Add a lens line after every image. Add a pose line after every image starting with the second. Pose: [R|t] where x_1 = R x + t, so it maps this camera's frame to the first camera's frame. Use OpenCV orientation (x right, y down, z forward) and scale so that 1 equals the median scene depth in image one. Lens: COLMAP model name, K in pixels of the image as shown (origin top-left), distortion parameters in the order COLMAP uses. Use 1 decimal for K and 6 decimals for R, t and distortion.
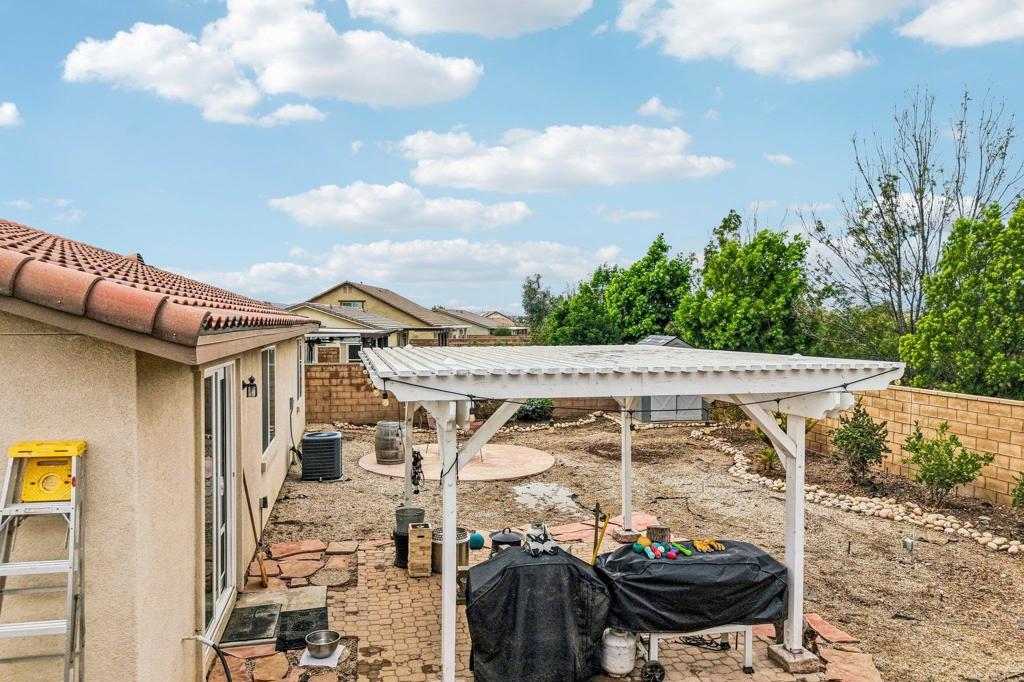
lens RADIAL K [[681.3, 0, 514.8], [0, 681.3, 343.0], [0, 0, 1]] dist [0.025057, -0.006583]
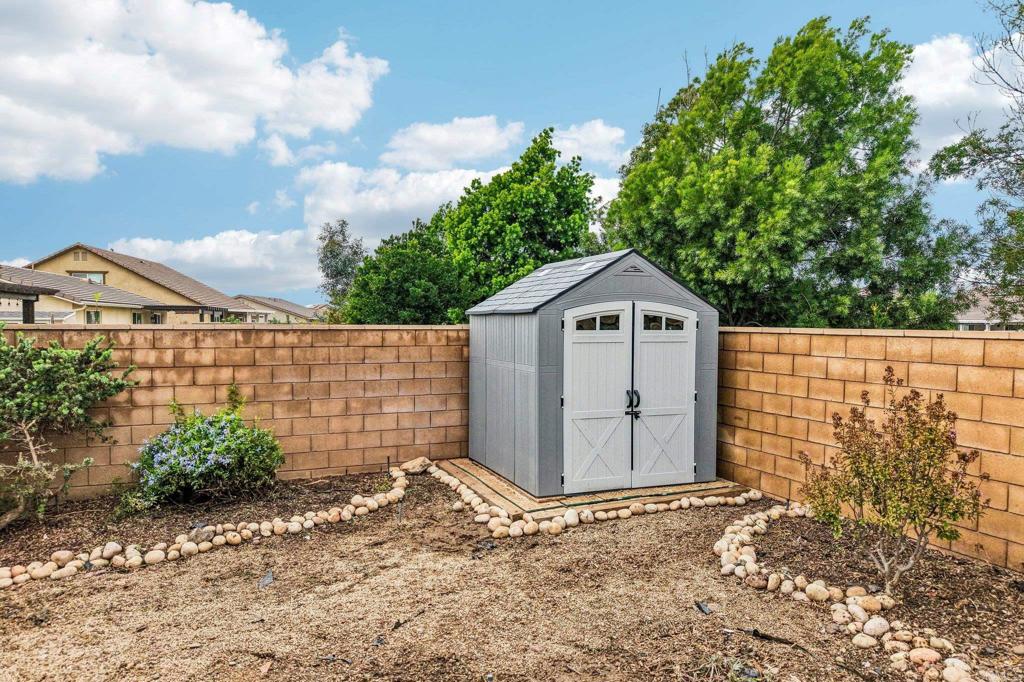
lens RADIAL K [[681.3, 0, 514.8], [0, 681.3, 343.0], [0, 0, 1]] dist [0.025057, -0.006583]
pose [[0.977463, -0.007414, 0.210976, 0.074260], [0.007628, 0.999971, -0.000199, 0.027645], [-0.210969, 0.001804, 0.977491, 0.480106]]
